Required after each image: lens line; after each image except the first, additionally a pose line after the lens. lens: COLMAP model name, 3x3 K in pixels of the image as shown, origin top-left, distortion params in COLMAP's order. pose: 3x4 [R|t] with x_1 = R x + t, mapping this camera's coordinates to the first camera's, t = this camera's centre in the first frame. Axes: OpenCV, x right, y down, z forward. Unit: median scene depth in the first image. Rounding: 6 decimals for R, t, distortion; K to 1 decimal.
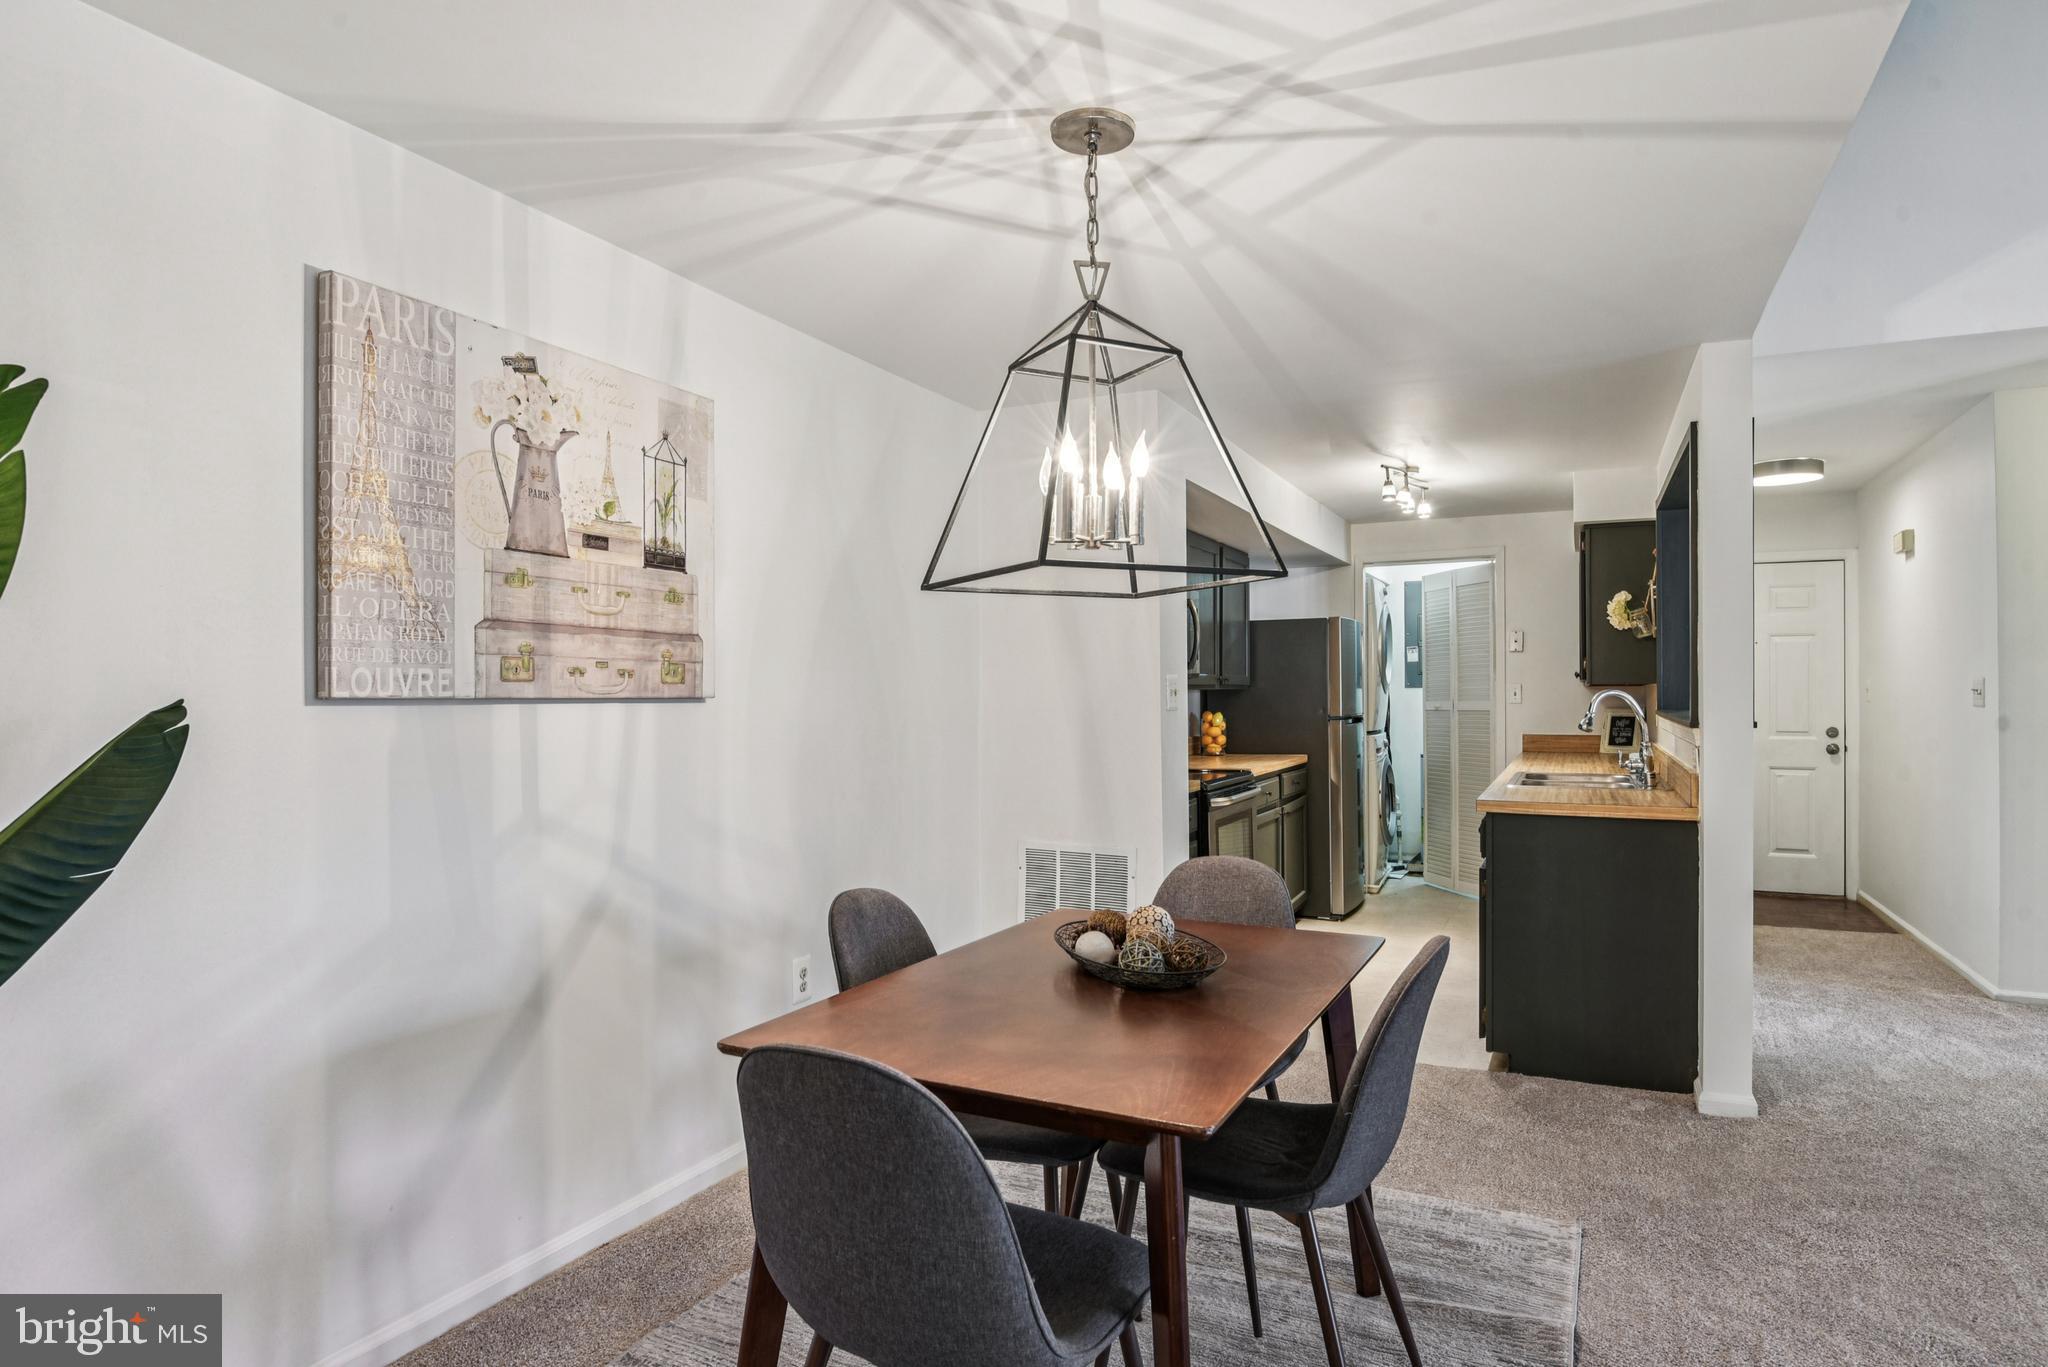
lens RADIAL K [[1168.3, 0, 1007.5], [0, 1168.3, 672.4], [0, 0, 1]] dist [-0.023996, -0.002524]
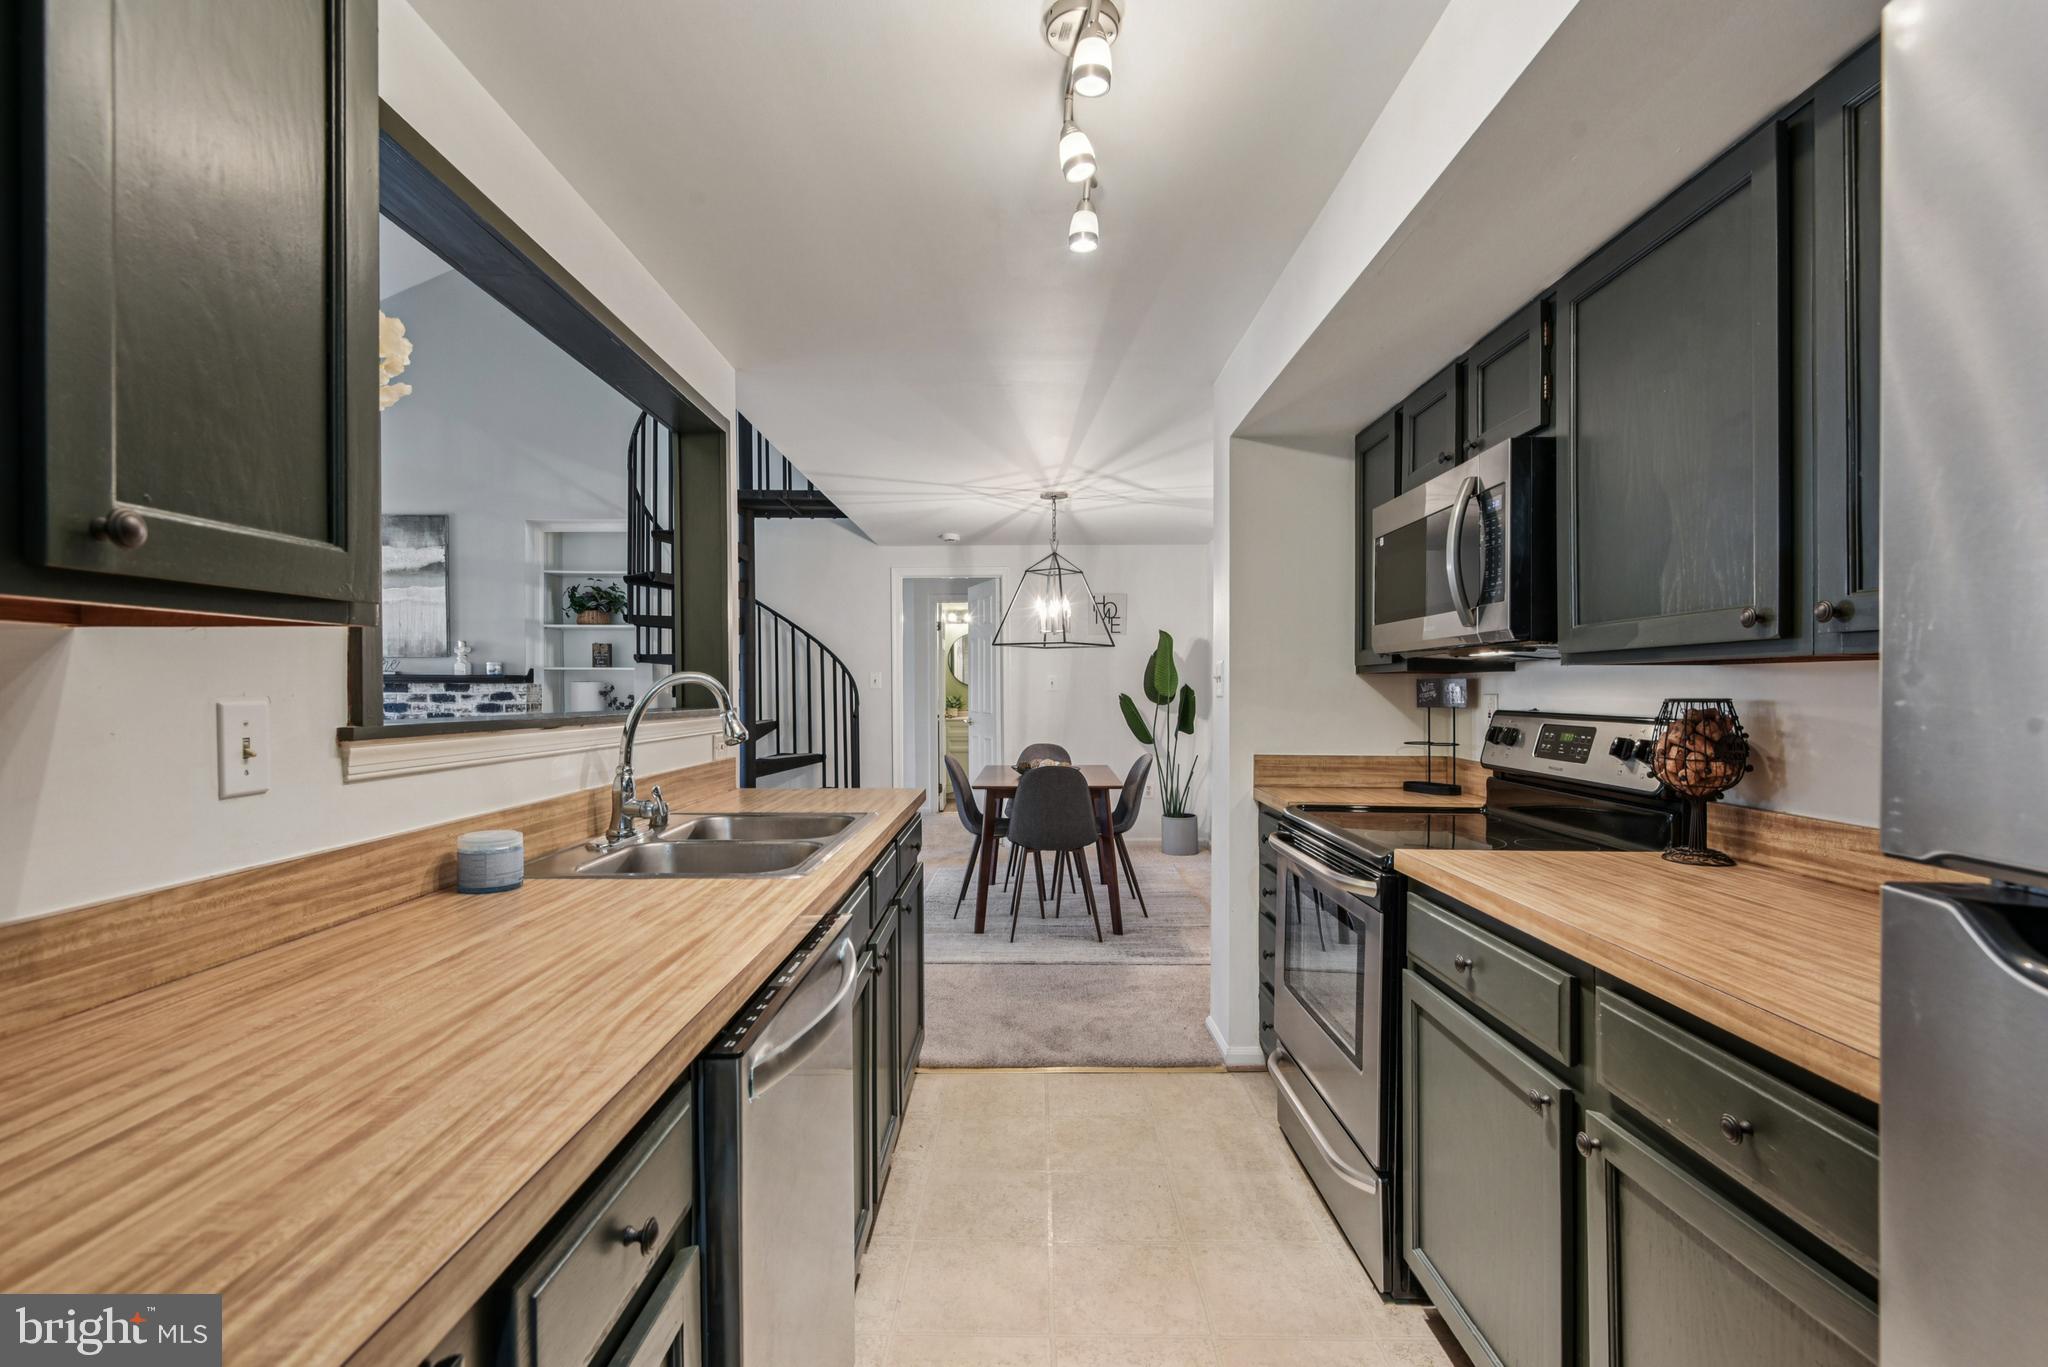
lens RADIAL K [[947.3, 0, 1041.6], [0, 947.3, 697.6], [0, 0, 1]] dist [-0.009973, -0.008594]
pose [[-0.891517, 0.008119, -0.452915, 0.403308], [0.010866, 0.999935, -0.003464, 0.021675], [0.452858, -0.008010, -0.891547, 1.043833]]
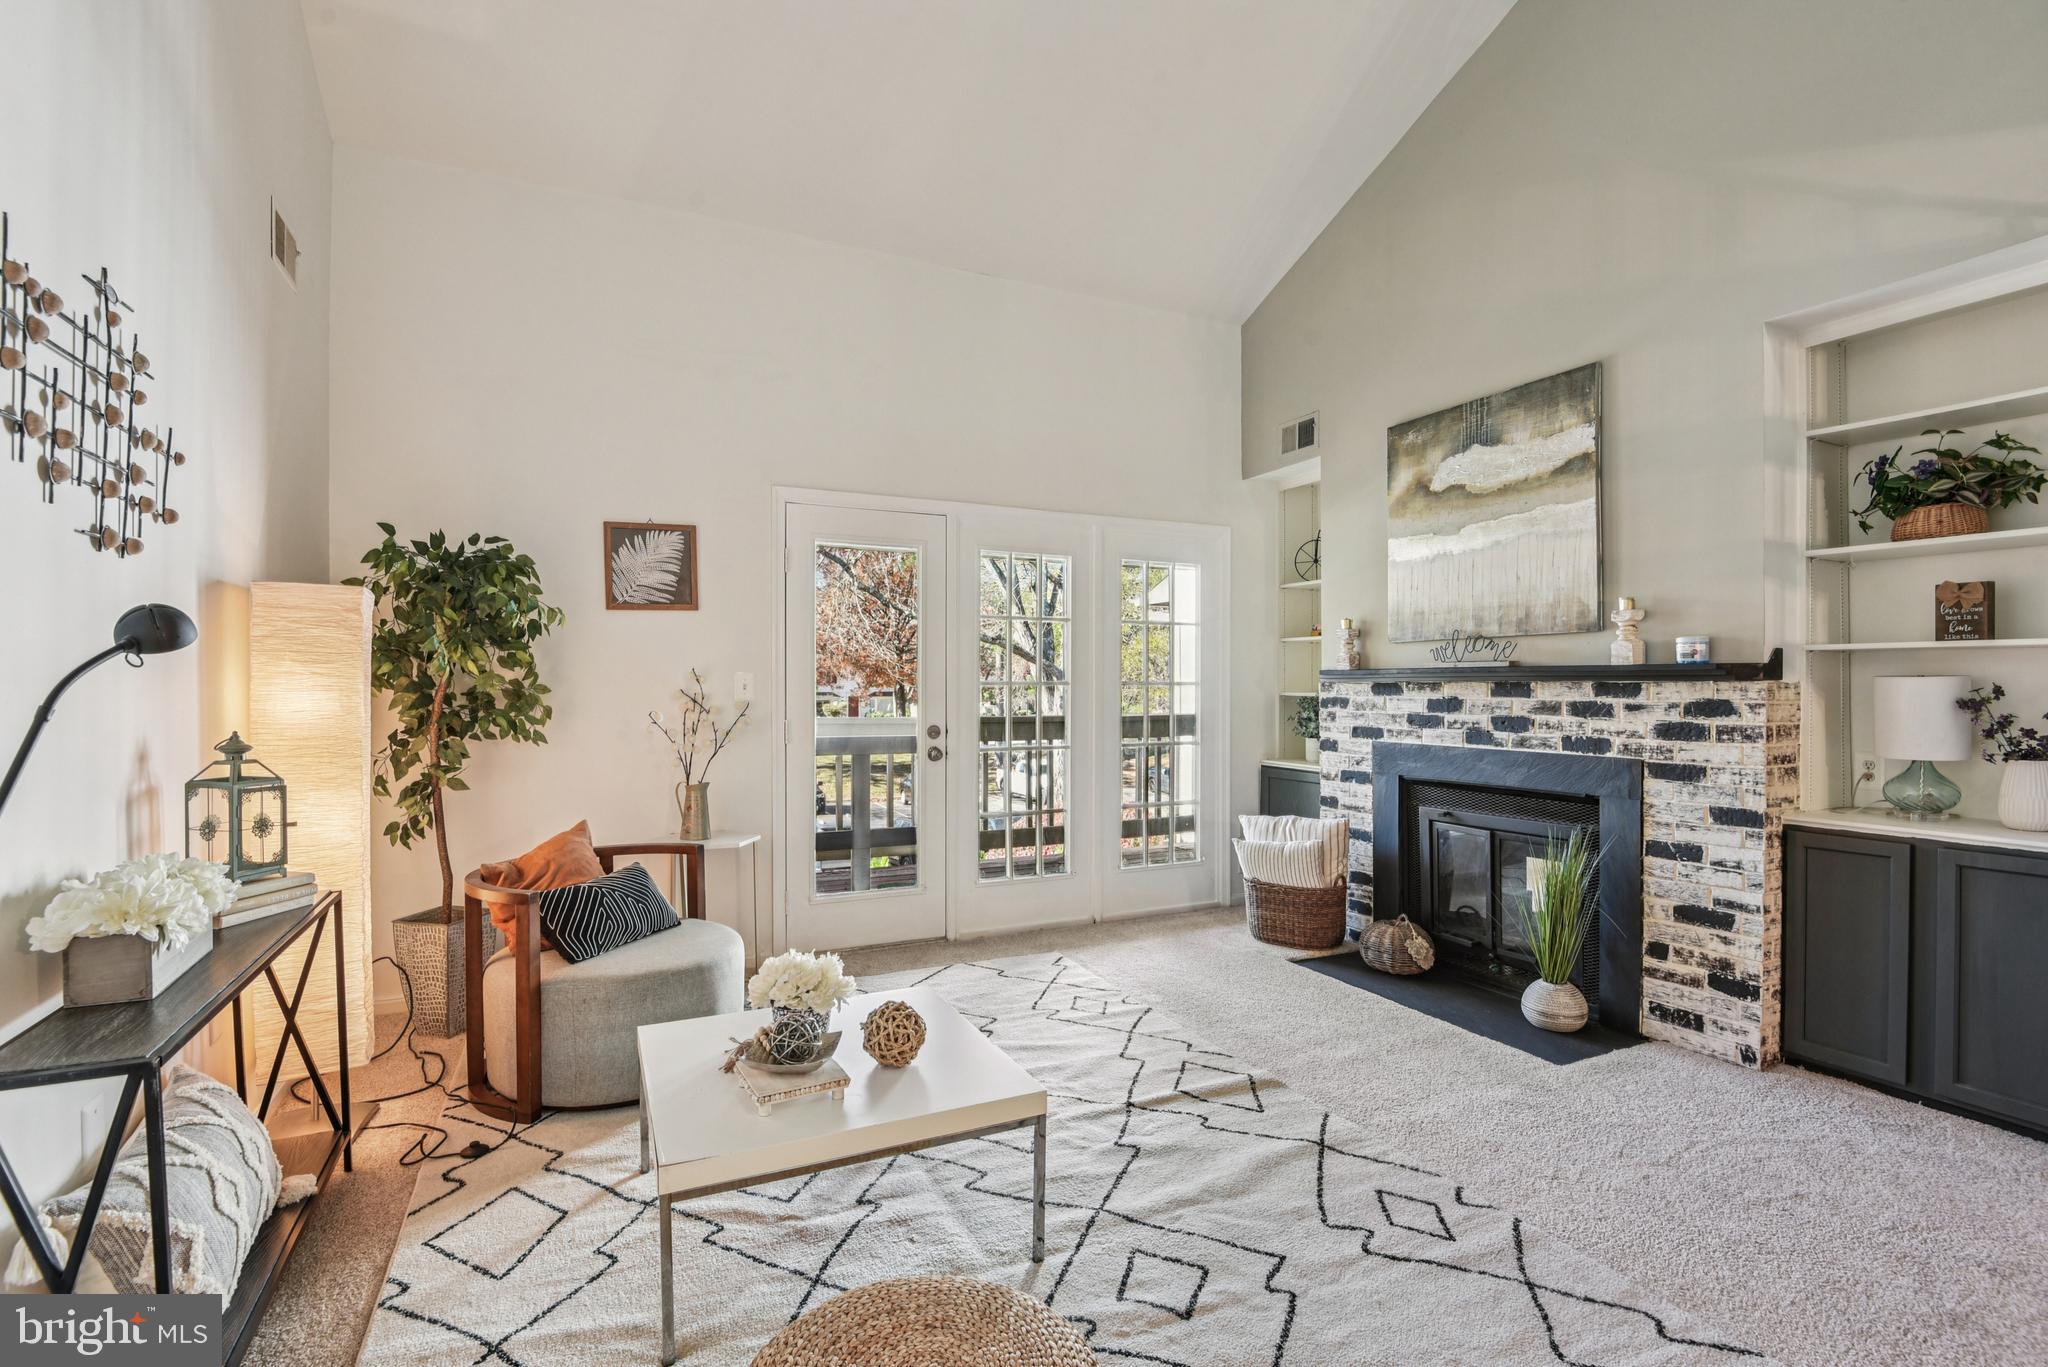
lens RADIAL K [[947.3, 0, 1022.6], [0, 947.3, 690.8], [0, 0, 1]] dist [-0.009973, -0.008594]
pose [[-0.784741, 0.000250, 0.619824, 0.438738], [-0.007360, 0.999926, -0.009721, 0.008914], [-0.619781, -0.012190, -0.784680, 0.474146]]
